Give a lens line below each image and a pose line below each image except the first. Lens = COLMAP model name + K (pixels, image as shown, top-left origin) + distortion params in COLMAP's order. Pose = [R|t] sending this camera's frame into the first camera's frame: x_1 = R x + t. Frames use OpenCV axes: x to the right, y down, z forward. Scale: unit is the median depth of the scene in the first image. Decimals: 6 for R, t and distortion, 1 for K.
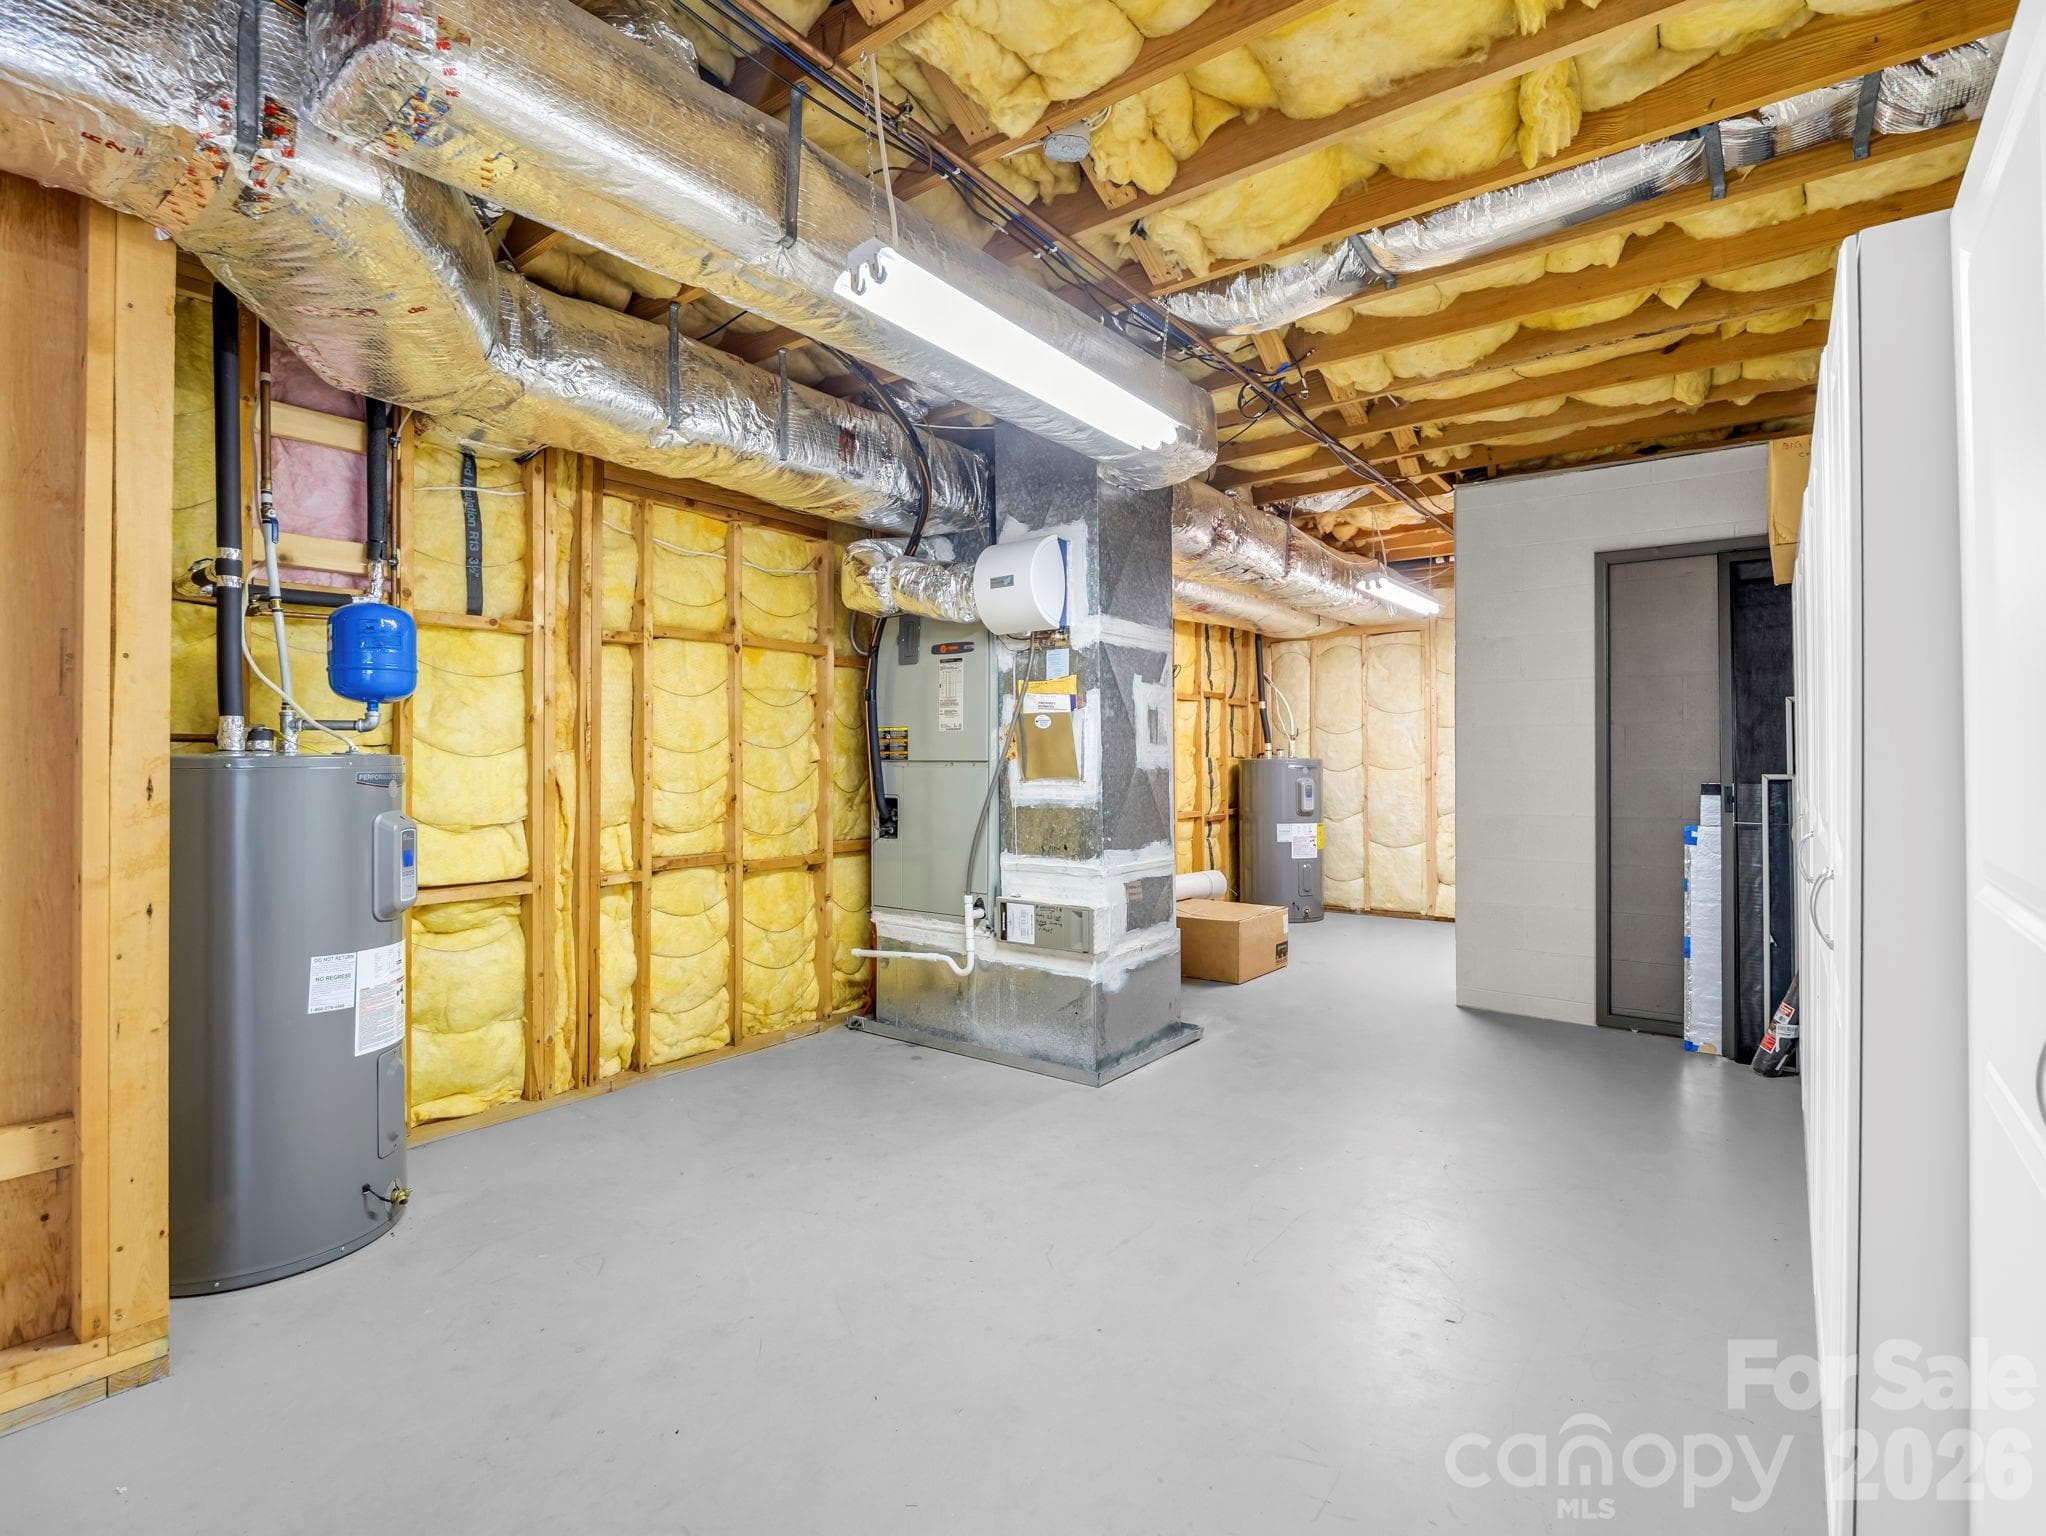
lens RADIAL K [[1006.7, 0, 1026.9], [0, 1006.7, 759.9], [0, 0, 1]] dist [-0.002491, -0.000113]
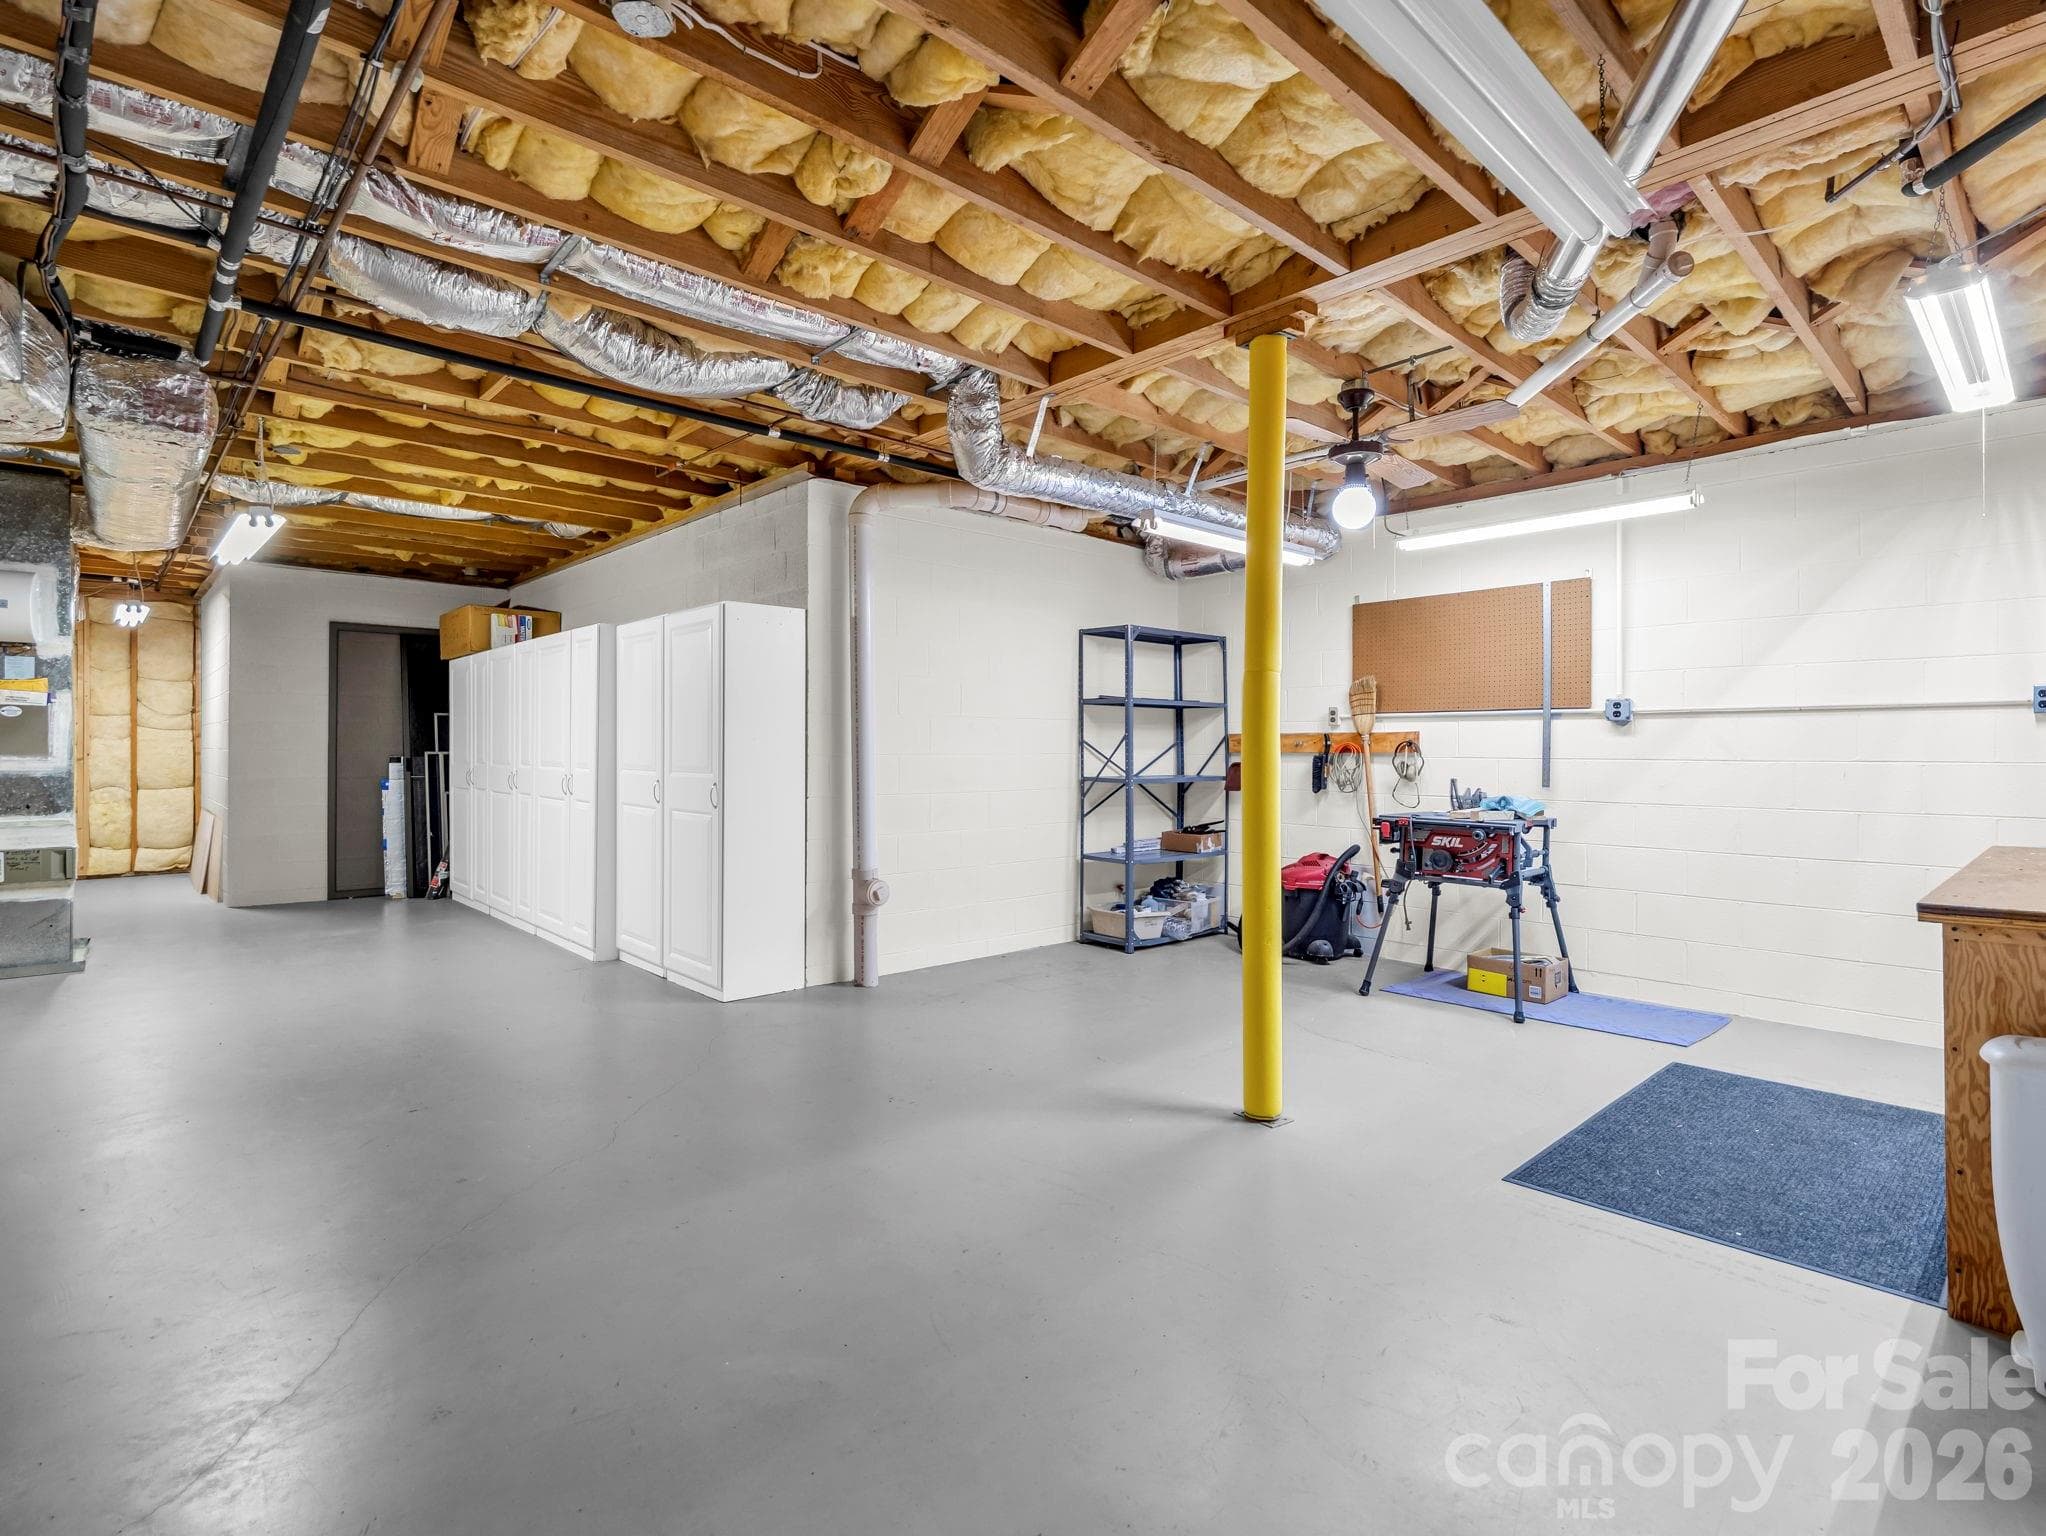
lens RADIAL K [[1006.7, 0, 1027.1], [0, 1006.7, 756.5], [0, 0, 1]] dist [-0.002491, -0.000113]
pose [[0.182783, -0.005538, 0.983138, -1.012074], [-0.003556, 0.999974, 0.006294, 0.007626], [-0.983147, -0.004646, 0.182758, -0.533167]]
